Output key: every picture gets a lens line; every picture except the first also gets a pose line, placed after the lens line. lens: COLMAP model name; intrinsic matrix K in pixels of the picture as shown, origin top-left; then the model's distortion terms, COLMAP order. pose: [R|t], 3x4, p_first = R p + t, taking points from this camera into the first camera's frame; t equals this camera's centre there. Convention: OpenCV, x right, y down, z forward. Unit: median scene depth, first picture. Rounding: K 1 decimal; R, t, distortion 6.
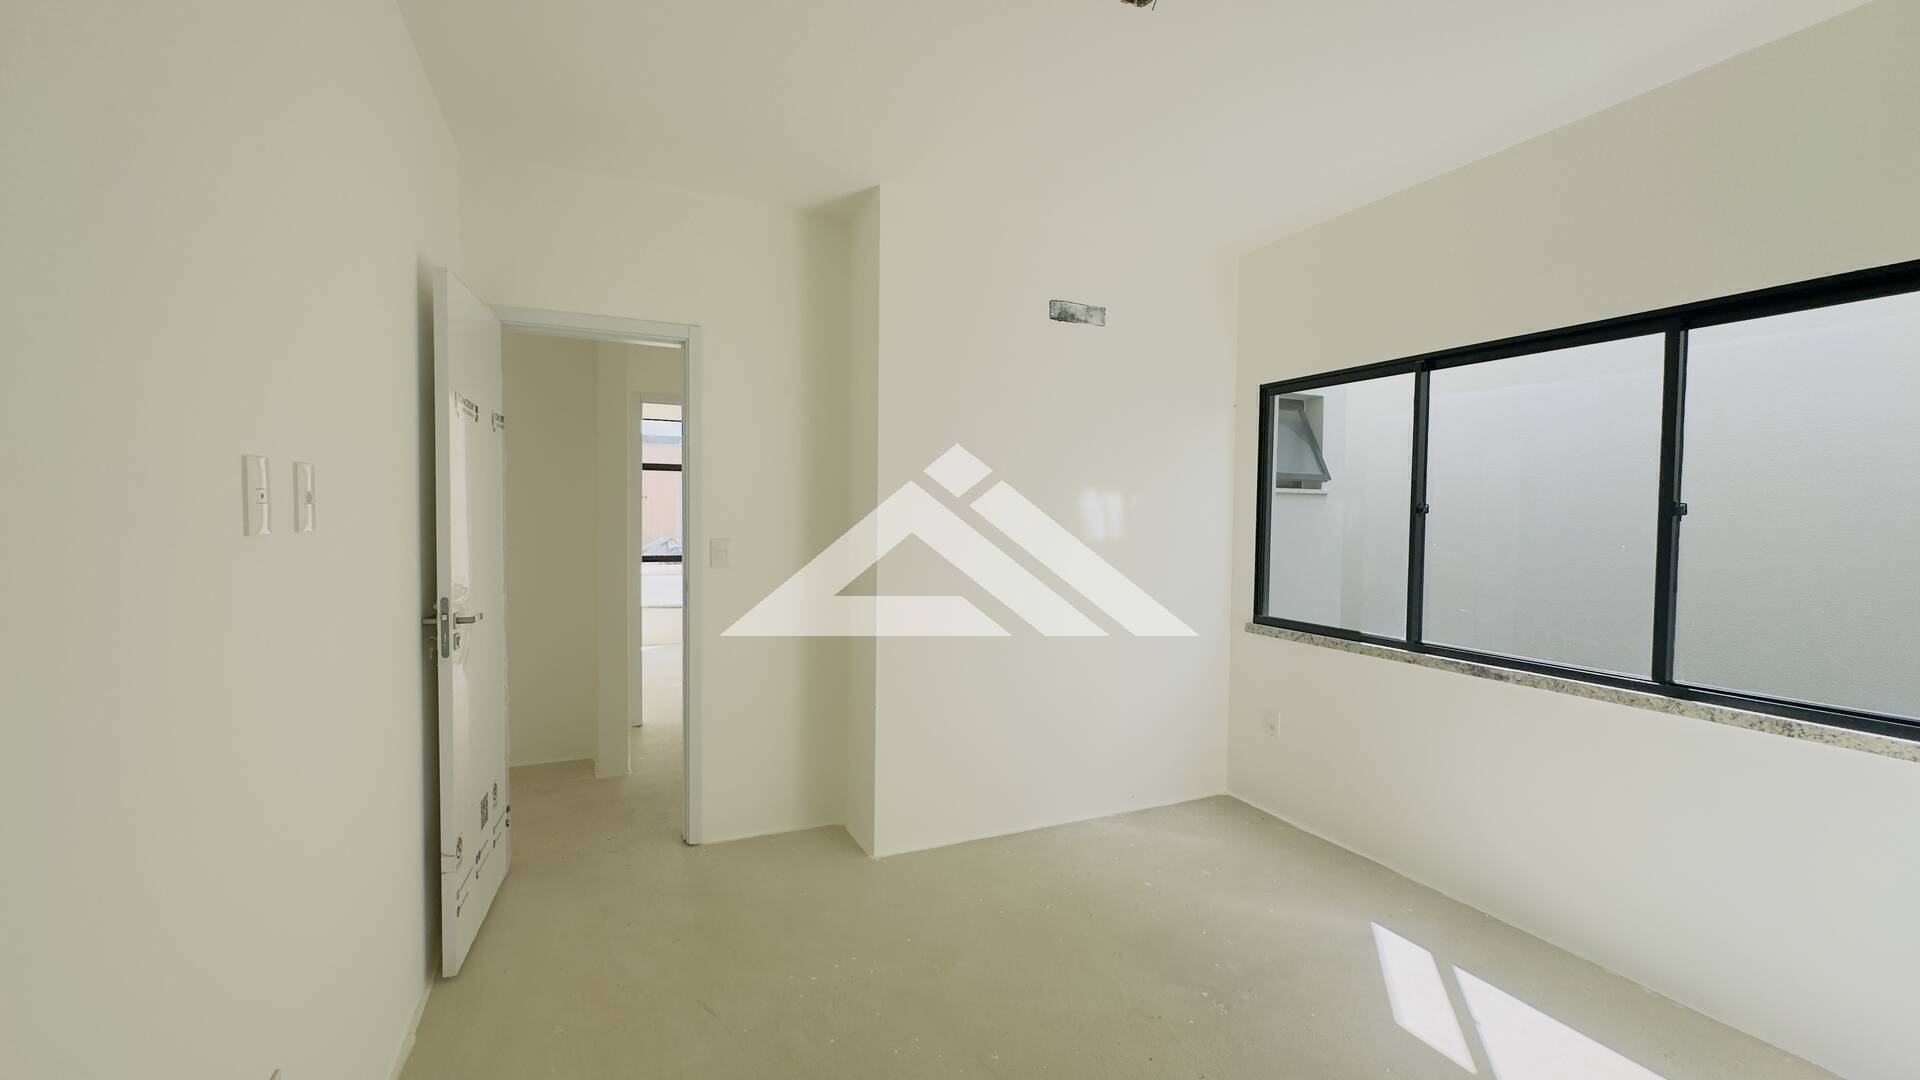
lens RADIAL K [[764.2, 0, 963.7], [0, 764.2, 535.8], [0, 0, 1]] dist [0.004947, 0.000155]
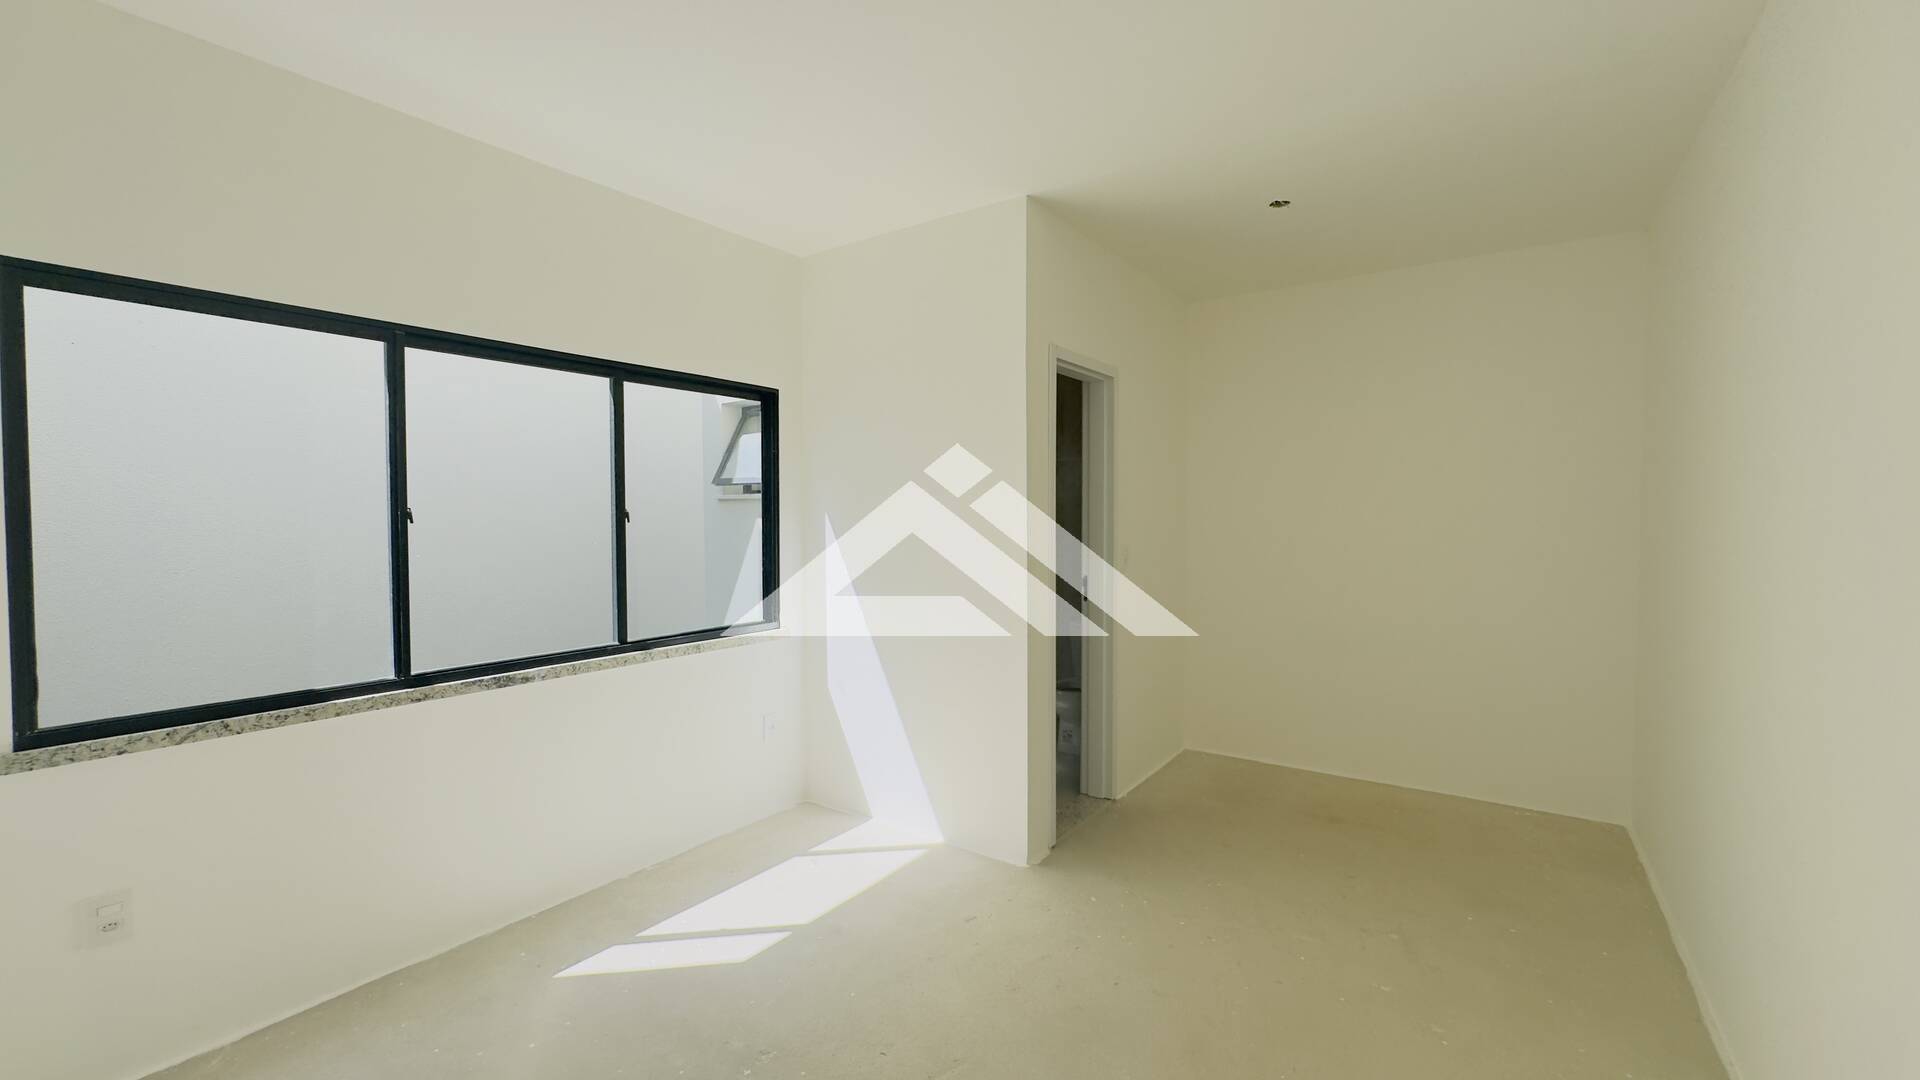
lens RADIAL K [[764.2, 0, 963.7], [0, 764.2, 544.3], [0, 0, 1]] dist [0.004947, 0.000155]
pose [[-0.486858, -0.037346, 0.872682, -0.415046], [0.032487, 0.997620, 0.060816, -0.033227], [-0.872877, 0.057959, -0.484486, 0.882740]]
